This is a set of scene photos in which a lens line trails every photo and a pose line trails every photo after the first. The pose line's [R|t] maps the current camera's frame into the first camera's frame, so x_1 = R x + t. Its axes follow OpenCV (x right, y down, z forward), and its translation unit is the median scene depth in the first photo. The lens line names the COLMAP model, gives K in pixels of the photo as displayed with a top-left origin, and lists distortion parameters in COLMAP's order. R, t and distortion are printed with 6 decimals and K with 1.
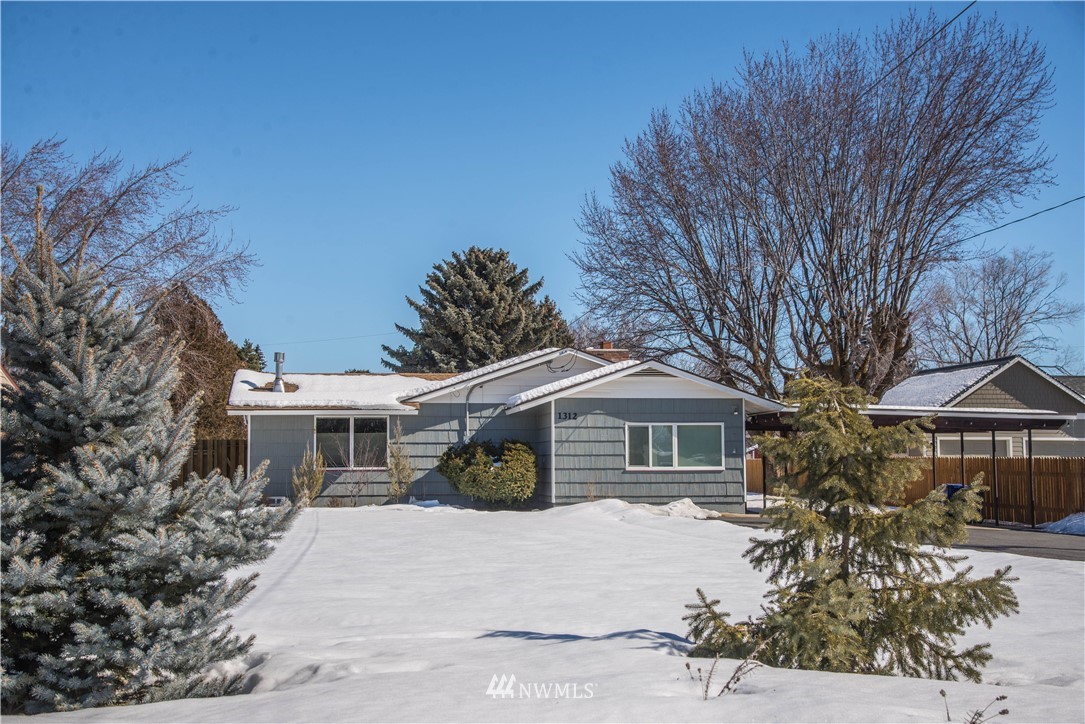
lens RADIAL K [[1434.5, 0, 541.8], [0, 1434.5, 362.4], [0, 0, 1]] dist [0.229060, 0.000000]
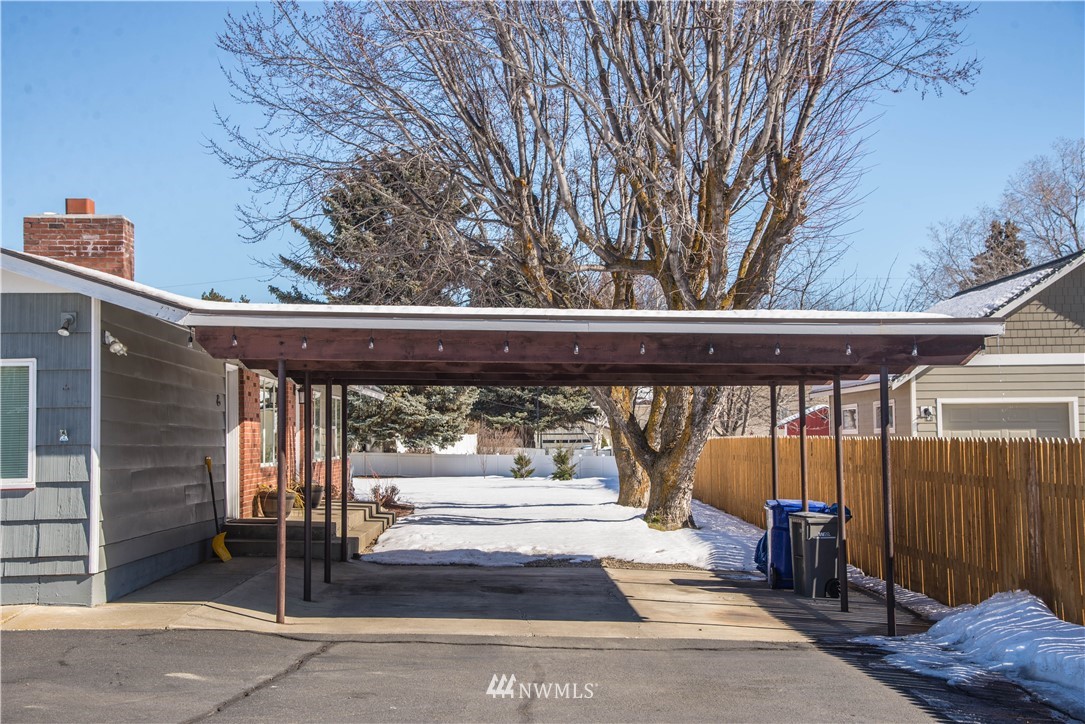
lens RADIAL K [[1479.9, 0, 542.2], [0, 1479.9, 360.4], [0, 0, 1]] dist [0.201393, 0.000000]
pose [[0.990991, -0.013956, -0.133200, 0.308892], [0.016274, 0.999734, 0.016326, 0.038163], [0.132937, -0.018347, 0.990955, 0.638169]]
